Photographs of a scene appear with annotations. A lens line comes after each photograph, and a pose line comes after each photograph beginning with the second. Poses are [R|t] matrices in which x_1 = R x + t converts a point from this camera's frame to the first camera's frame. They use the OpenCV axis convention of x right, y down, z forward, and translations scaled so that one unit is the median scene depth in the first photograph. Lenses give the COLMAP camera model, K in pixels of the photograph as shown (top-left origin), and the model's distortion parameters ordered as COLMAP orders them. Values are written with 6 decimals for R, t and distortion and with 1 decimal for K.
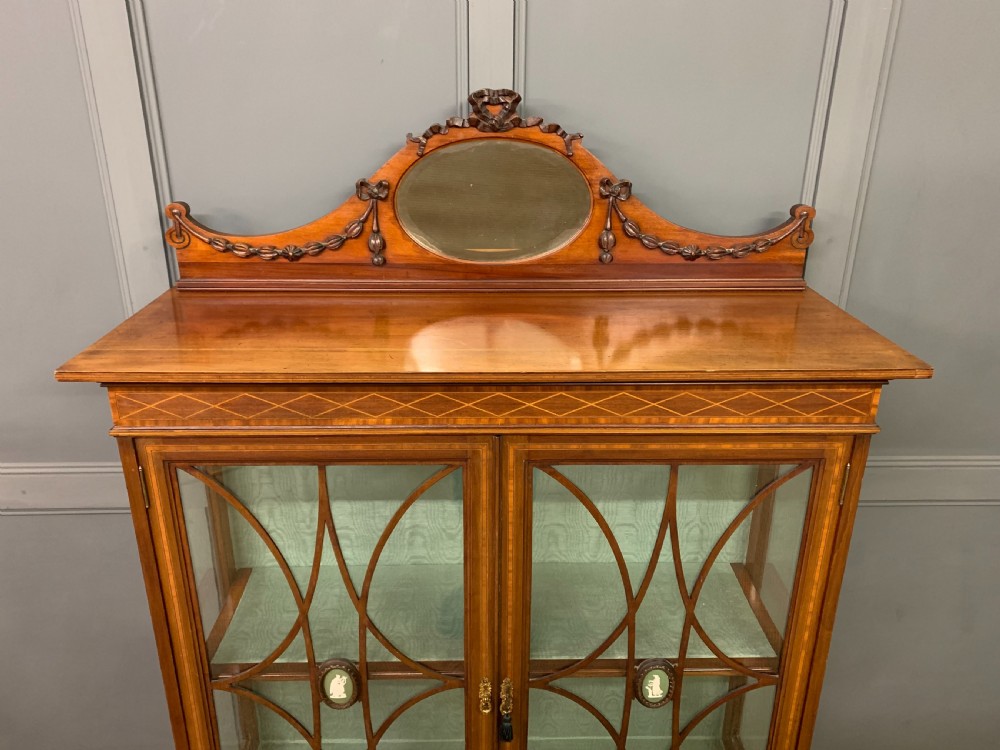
lens RADIAL K [[769.0, 0, 492.7], [0, 769.0, 370.1], [0, 0, 1]] dist [0.095188, -0.182759]
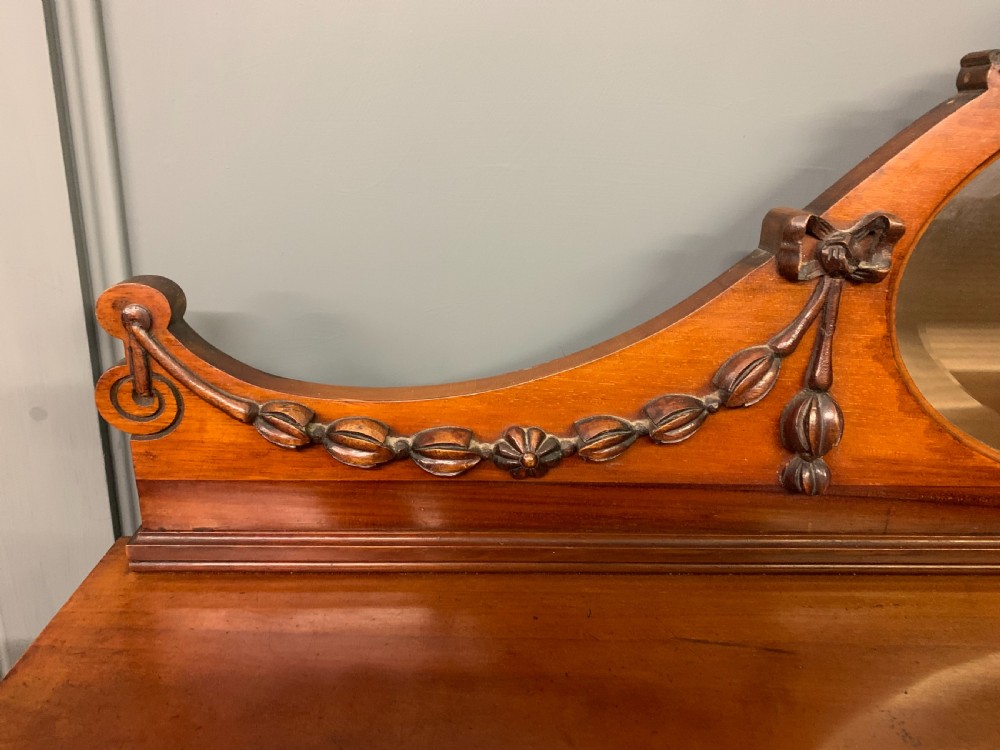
lens RADIAL K [[759.2, 0, 488.8], [0, 759.2, 373.6], [0, 0, 1]] dist [0.034252, -0.004421]
pose [[0.999413, 0.014860, 0.030857, -0.293458], [-0.012816, 0.997776, -0.065414, -0.168338], [-0.031761, 0.064980, 0.997381, 0.736171]]
